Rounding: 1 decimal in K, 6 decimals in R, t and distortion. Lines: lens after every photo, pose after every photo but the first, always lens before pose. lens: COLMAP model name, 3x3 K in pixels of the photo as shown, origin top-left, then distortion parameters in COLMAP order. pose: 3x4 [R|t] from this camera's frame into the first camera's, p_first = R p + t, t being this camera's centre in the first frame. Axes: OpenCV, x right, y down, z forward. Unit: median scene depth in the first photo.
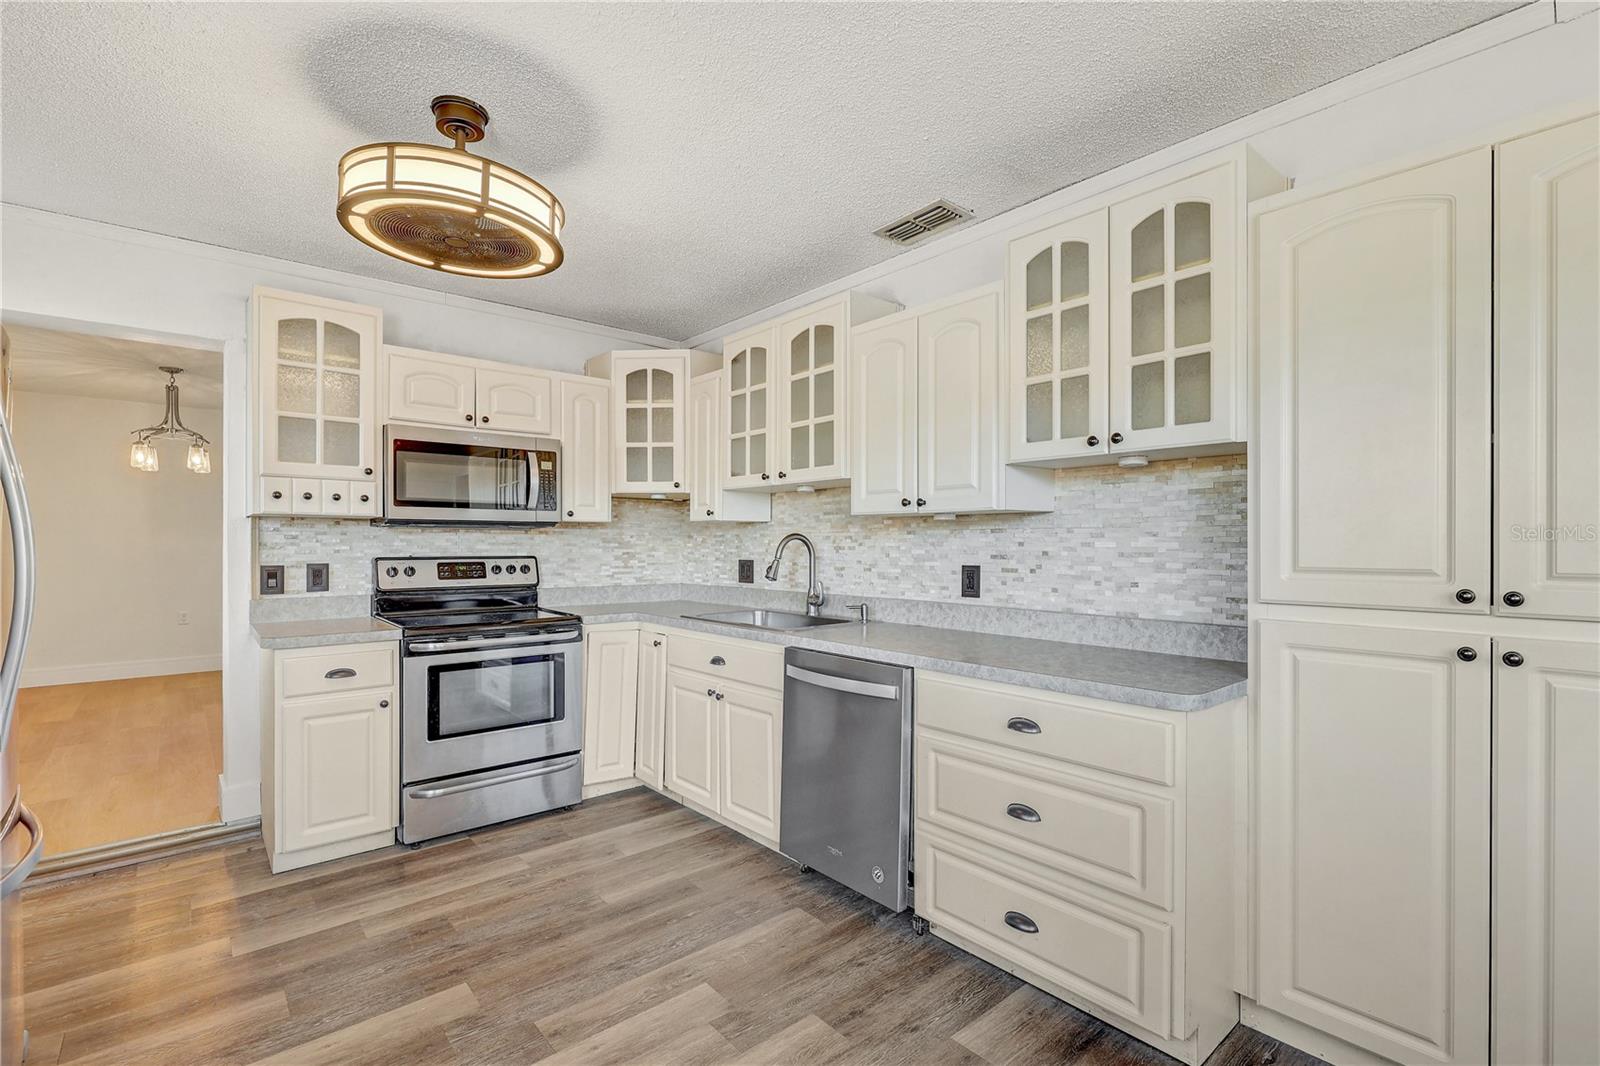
lens RADIAL K [[728.6, 0, 813.4], [0, 728.6, 539.9], [0, 0, 1]] dist [0.001485, -0.001005]
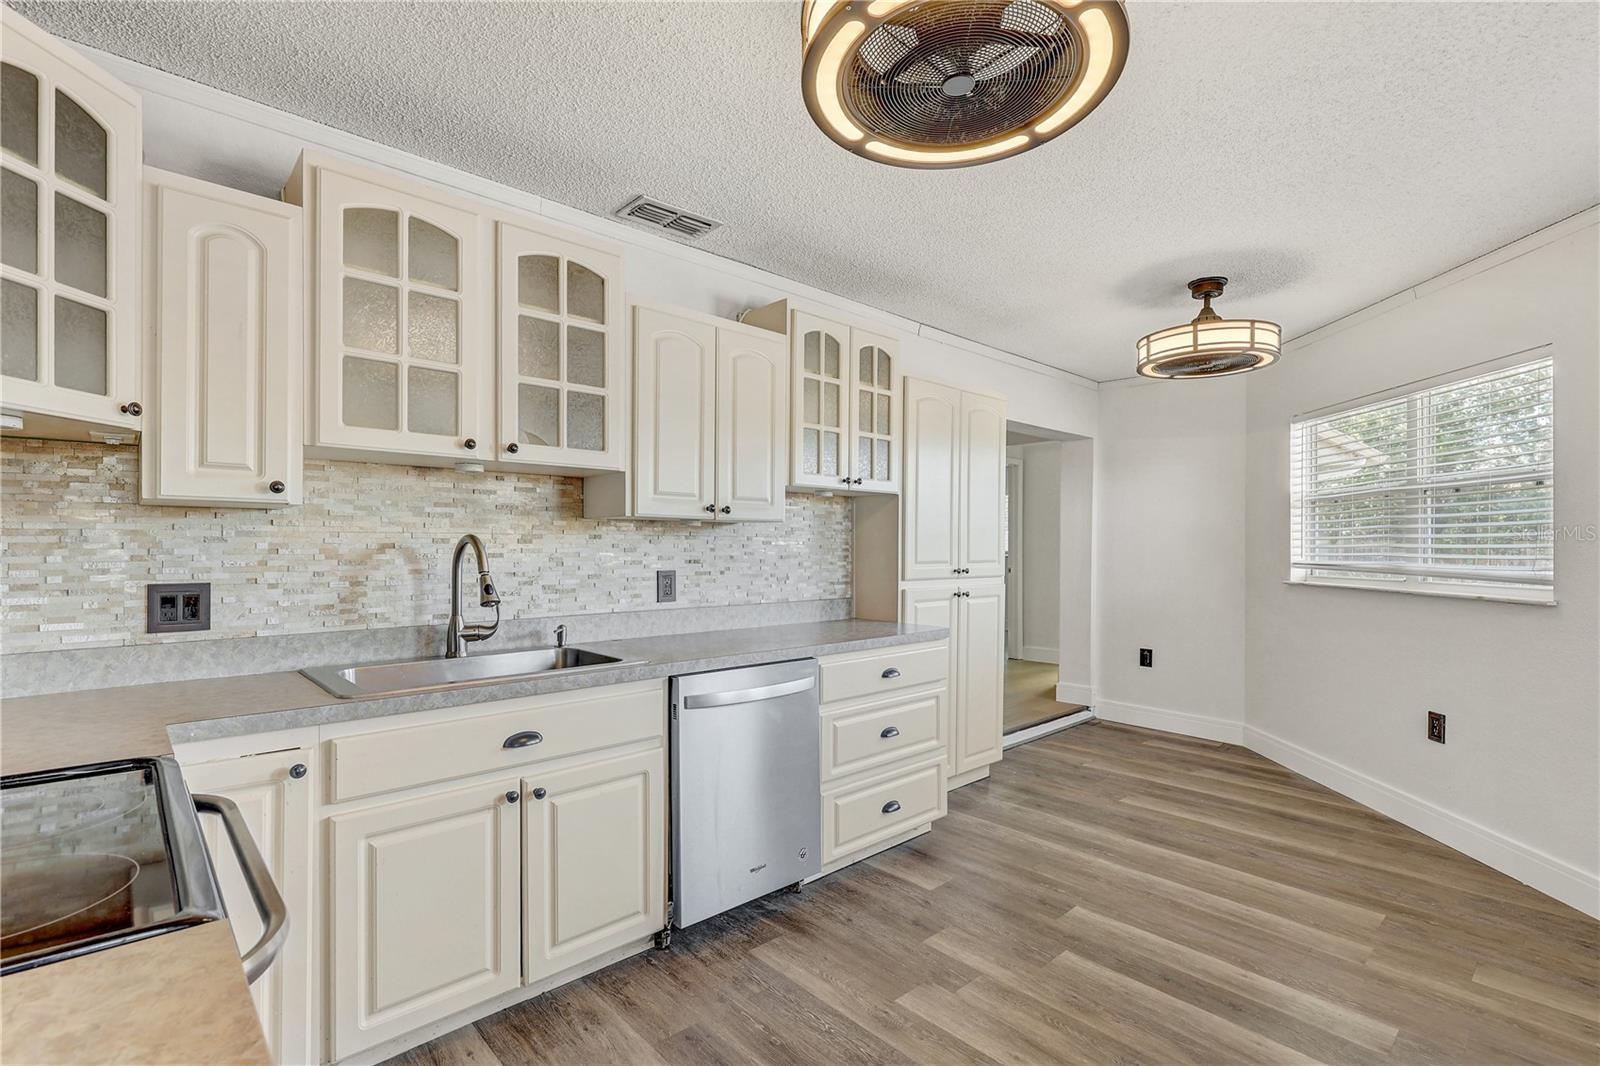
lens RADIAL K [[728.6, 0, 813.0], [0, 728.6, 541.9], [0, 0, 1]] dist [0.001485, -0.001005]
pose [[-0.027486, 0.008145, 0.999589, -0.847686], [-0.004543, 0.999955, -0.008273, 0.002385], [-0.999612, -0.004768, -0.027448, 0.860274]]
